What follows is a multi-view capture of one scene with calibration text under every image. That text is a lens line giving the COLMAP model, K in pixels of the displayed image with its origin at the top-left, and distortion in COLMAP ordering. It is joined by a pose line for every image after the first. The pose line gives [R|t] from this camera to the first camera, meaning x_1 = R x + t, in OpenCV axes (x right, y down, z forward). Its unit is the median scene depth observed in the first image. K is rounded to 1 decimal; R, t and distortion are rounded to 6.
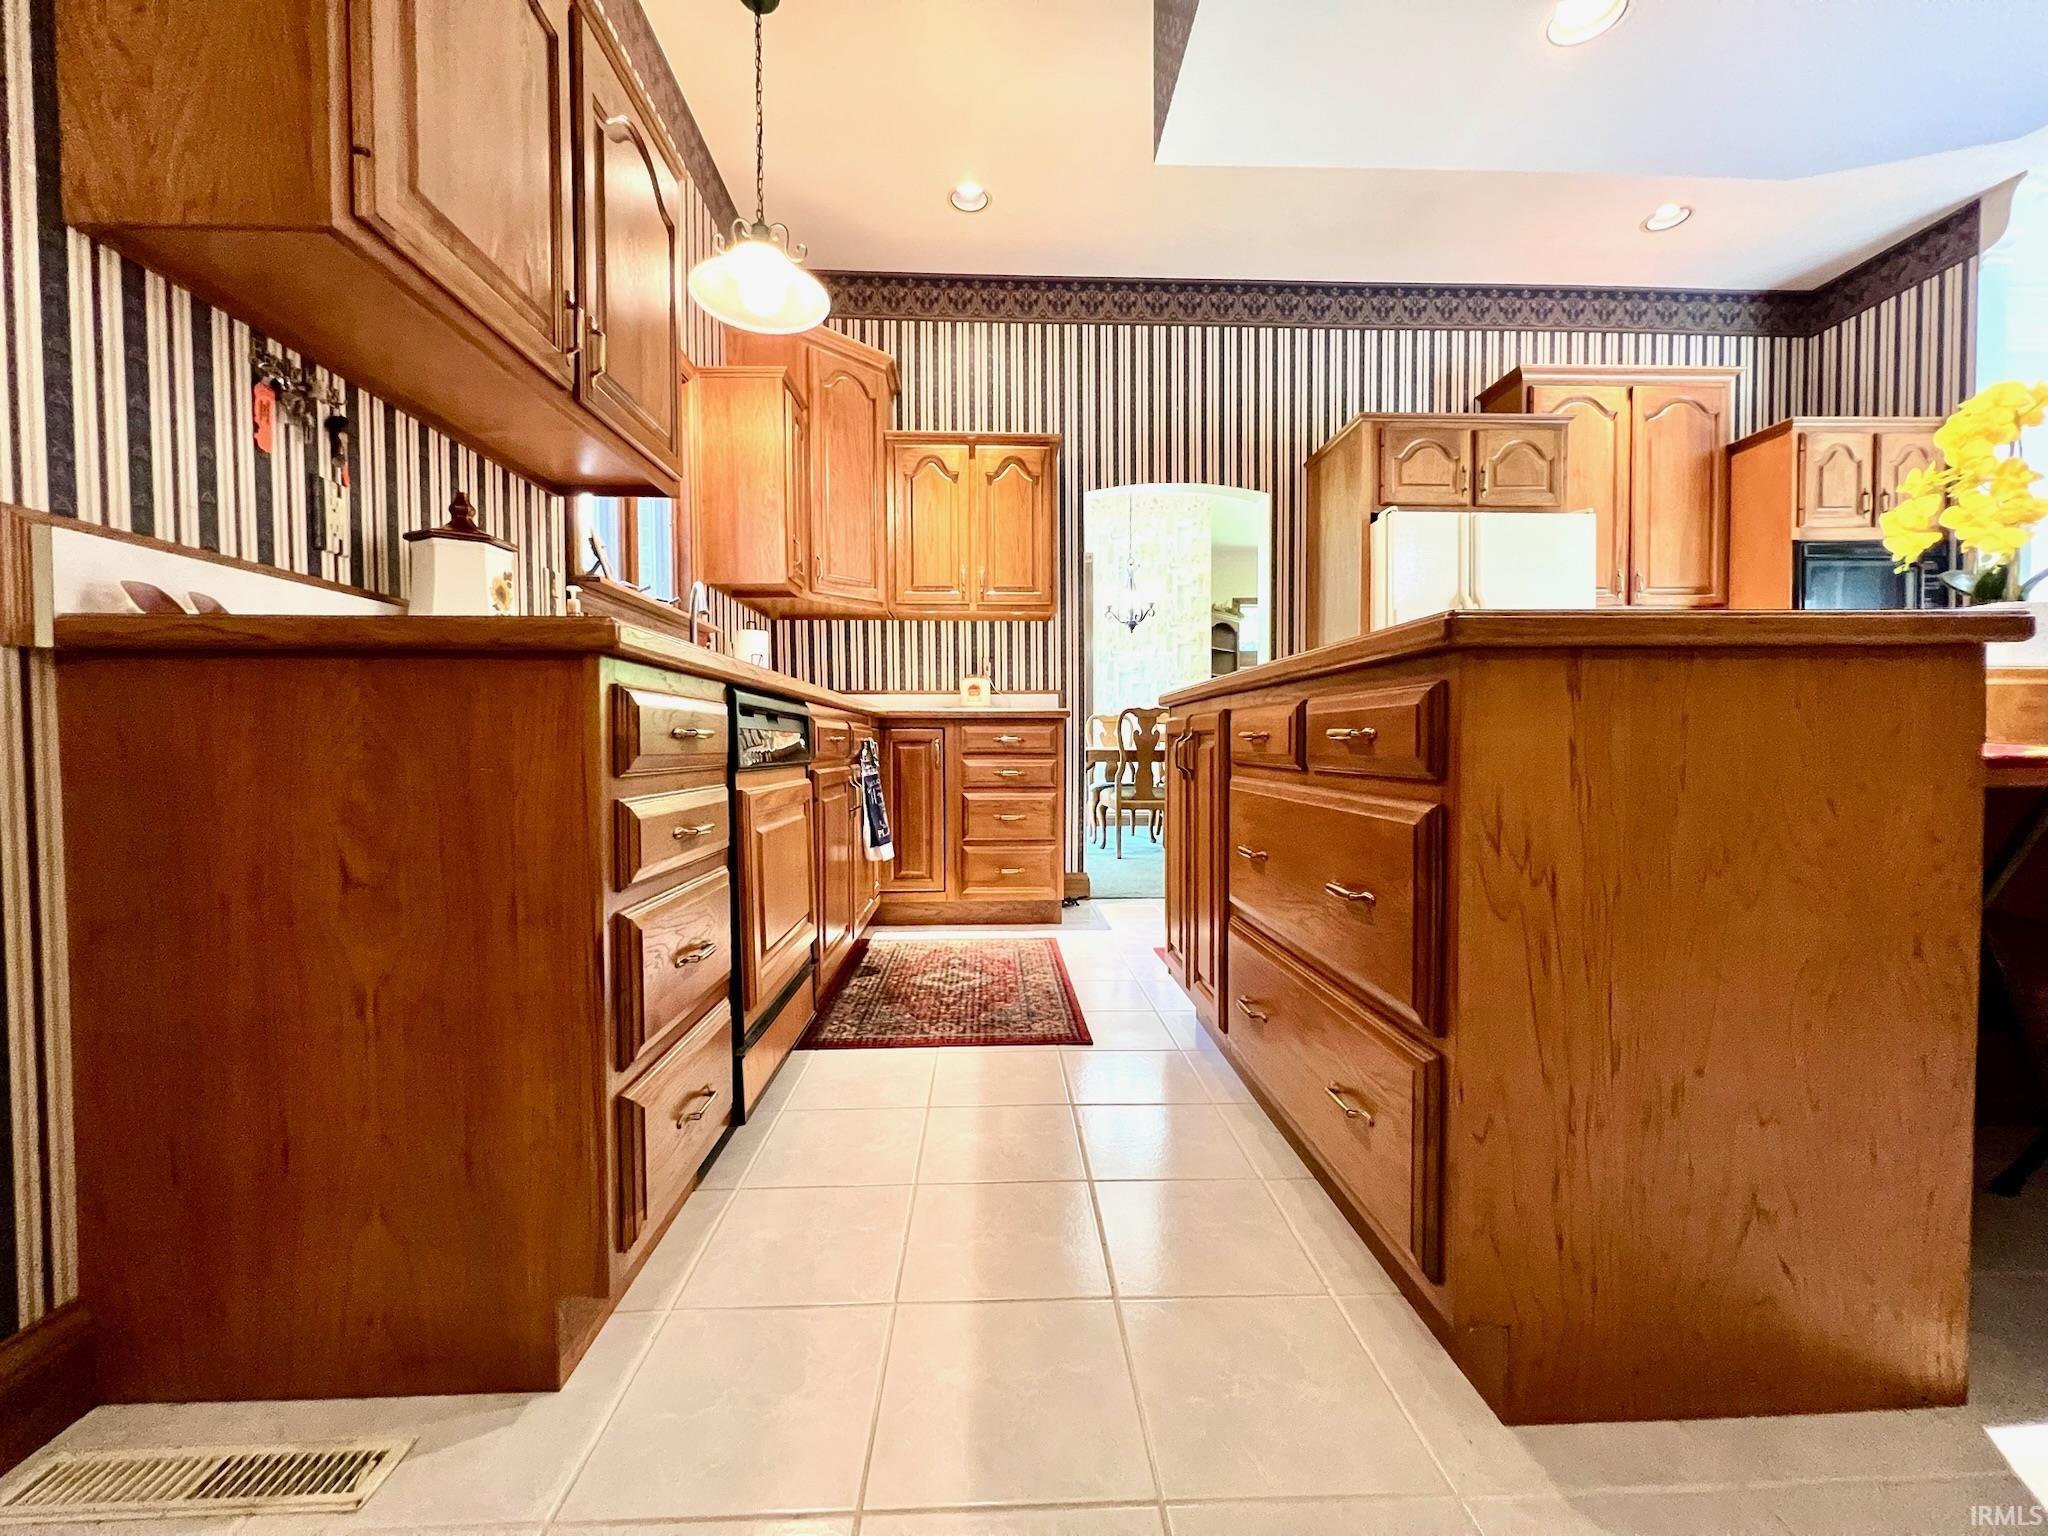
lens RADIAL K [[821.3, 0, 1018.9], [0, 821.3, 766.8], [0, 0, 1]] dist [-0.001242, -0.000473]
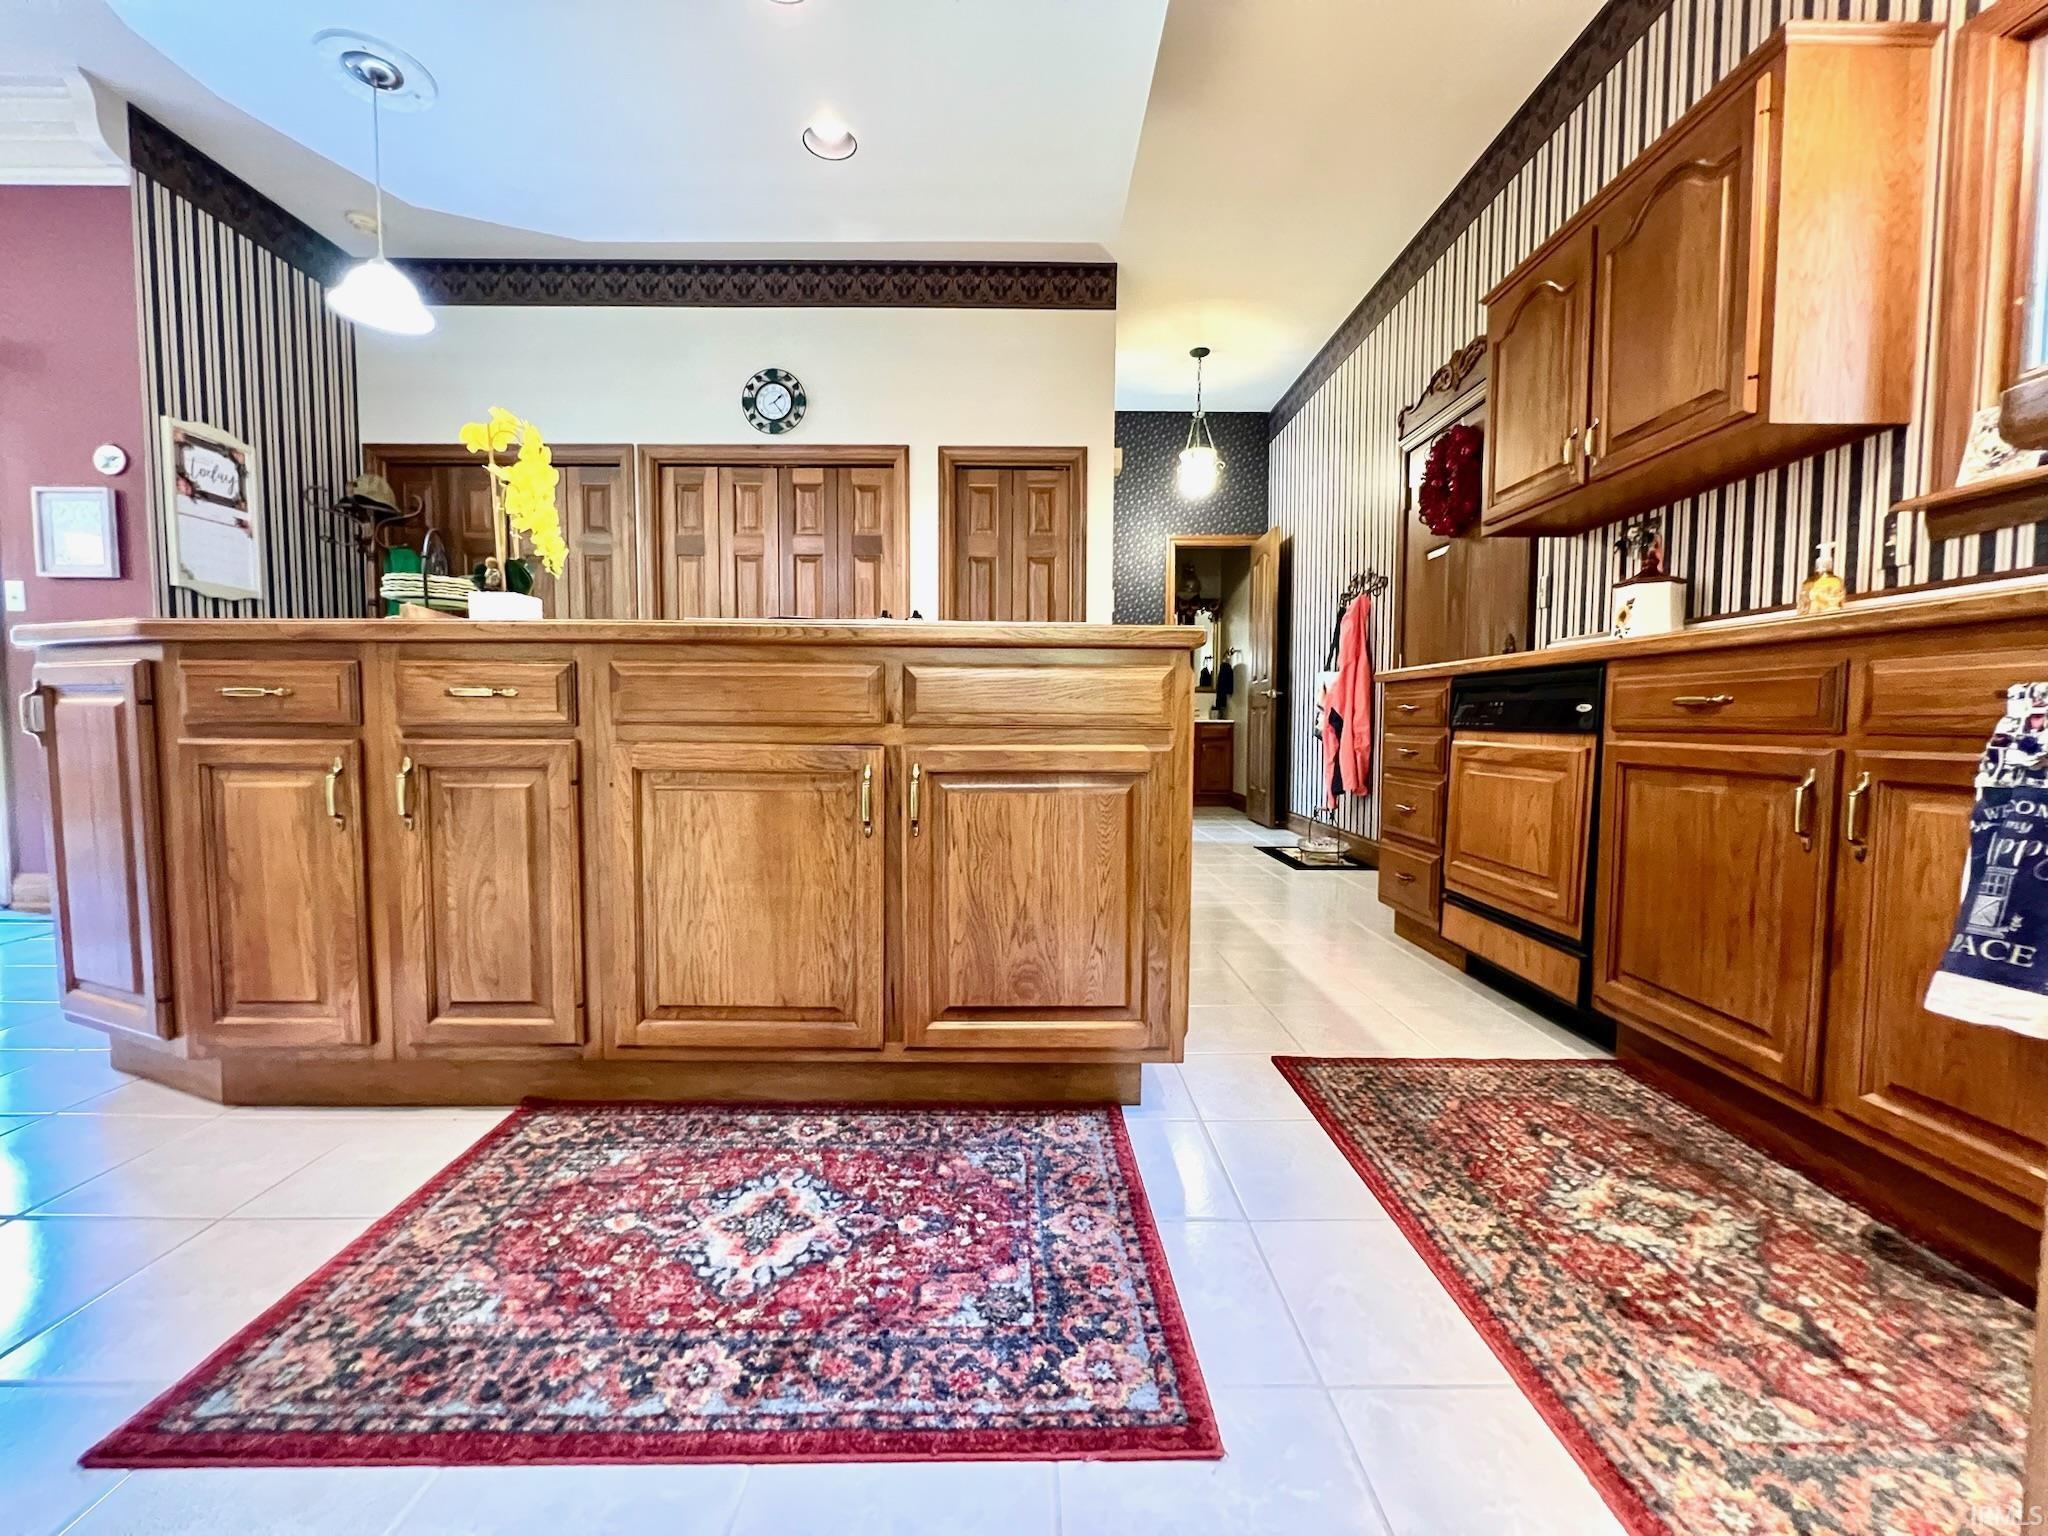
lens RADIAL K [[821.3, 0, 1018.9], [0, 821.3, 766.8], [0, 0, 1]] dist [-0.001242, -0.000473]
pose [[-0.999508, -0.003999, 0.031122, 0.259999], [-0.001422, 0.996597, 0.082412, -0.029229], [-0.031346, 0.082327, -0.996112, 1.459417]]
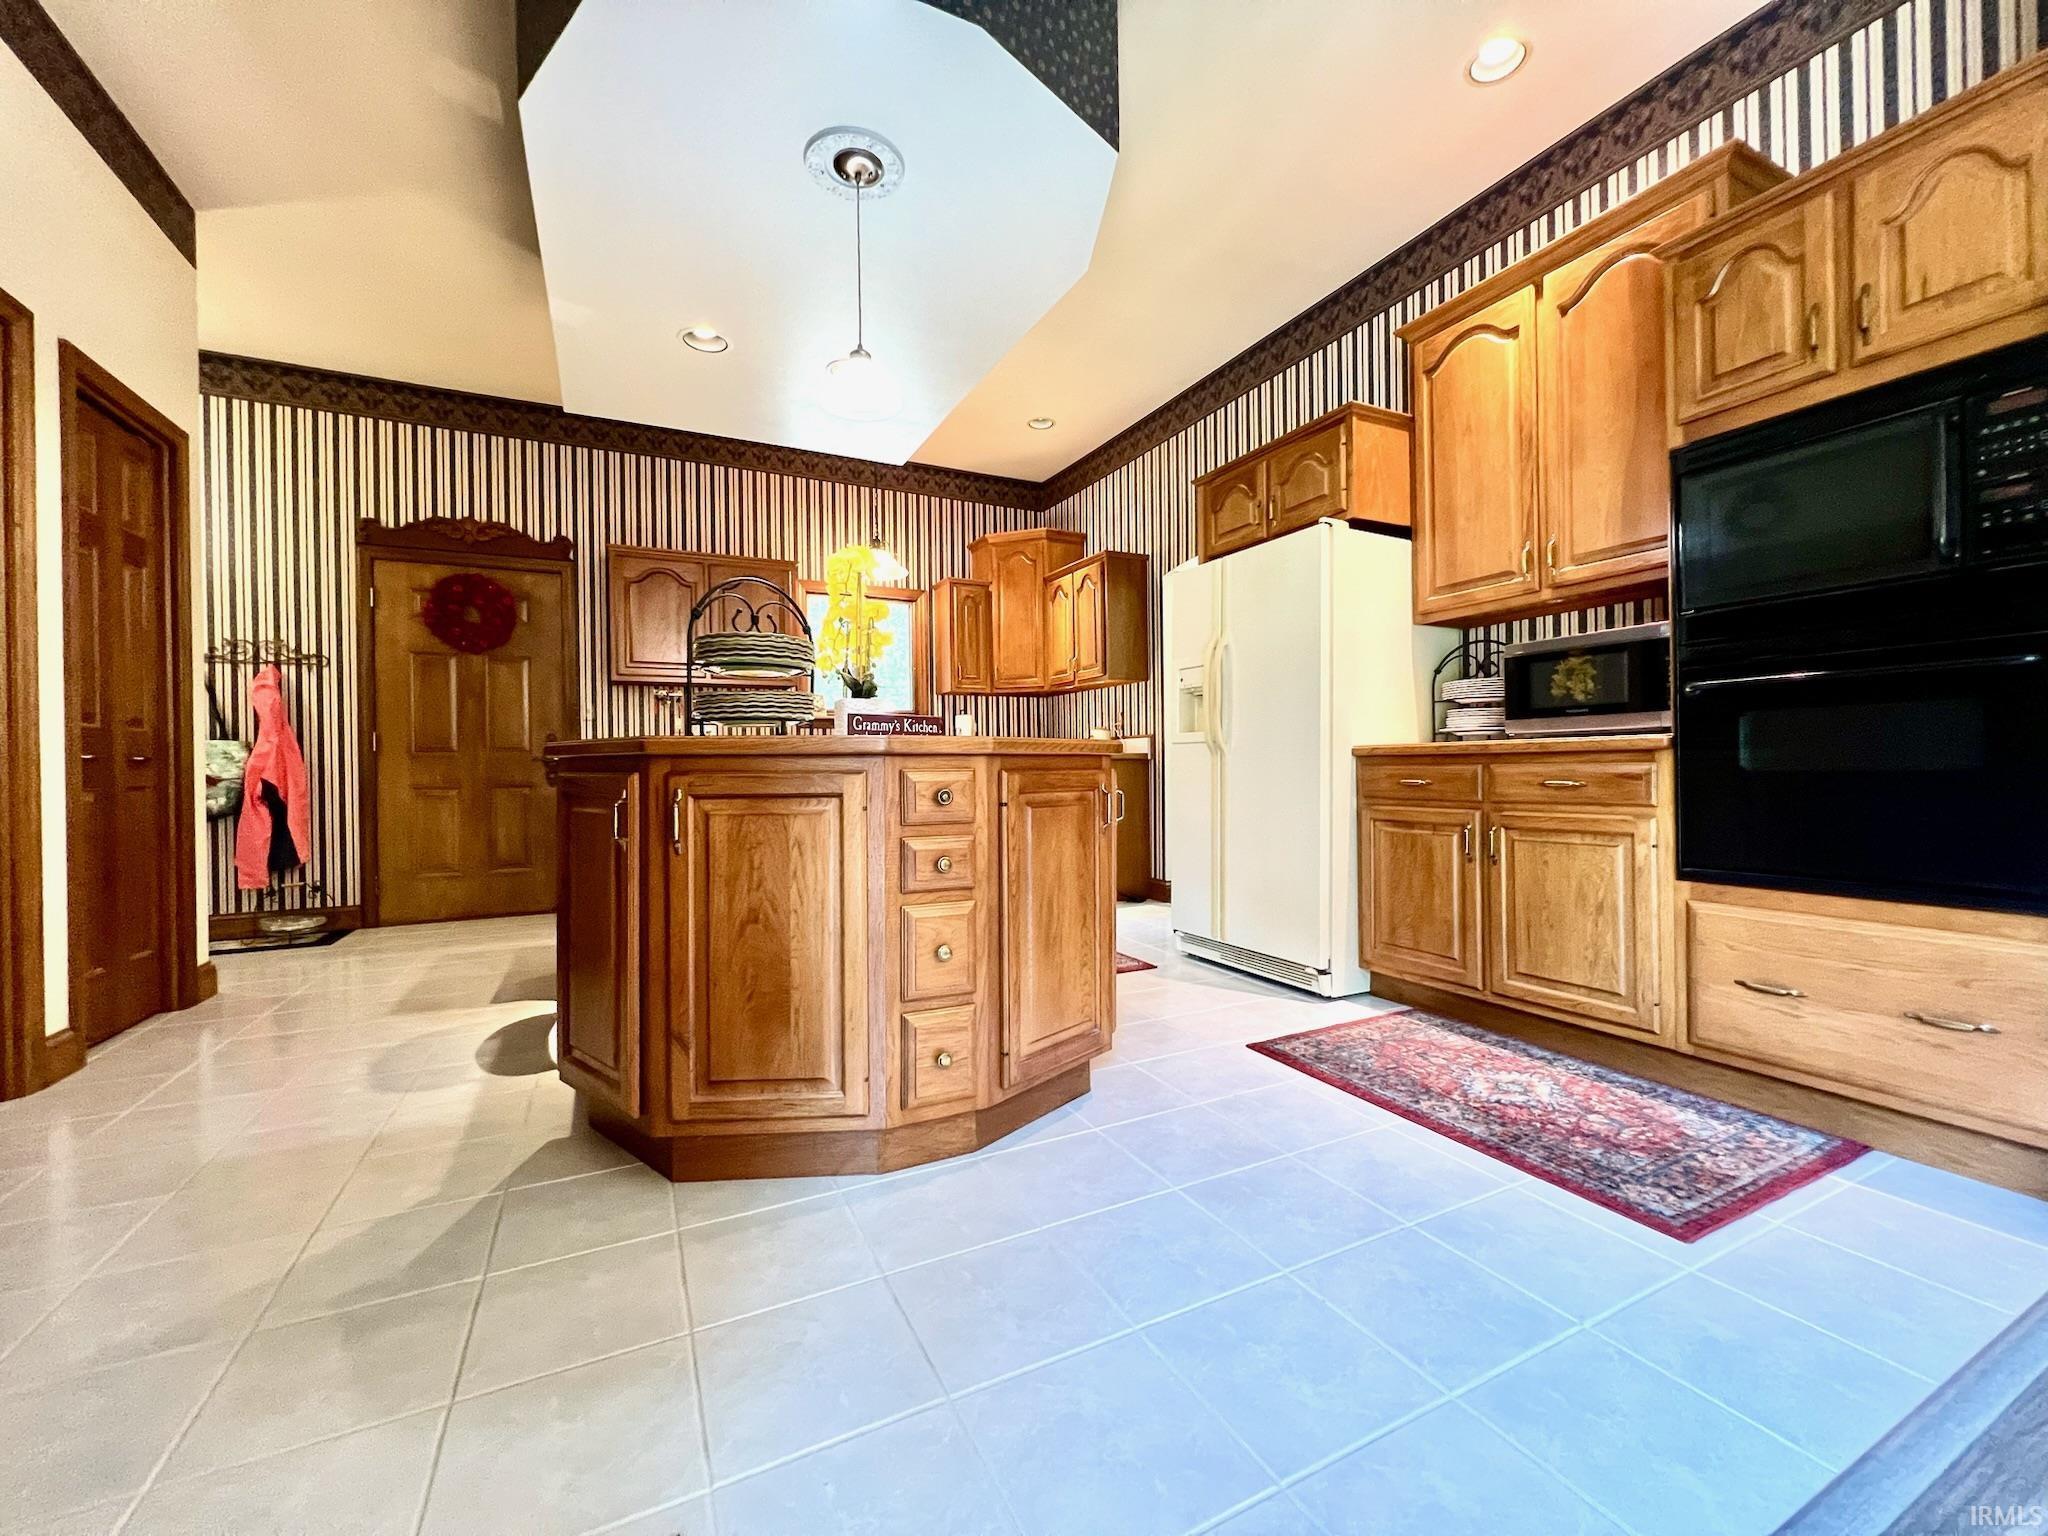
lens RADIAL K [[820.4, 0, 1022.4], [0, 820.4, 769.9], [0, 0, 1]] dist [-0.001227, 0.000092]
pose [[0.415418, 0.004062, -0.909621, 1.723347], [-0.013799, 0.999903, -0.001836, -0.049639], [0.909526, 0.013314, 0.415434, 0.438534]]
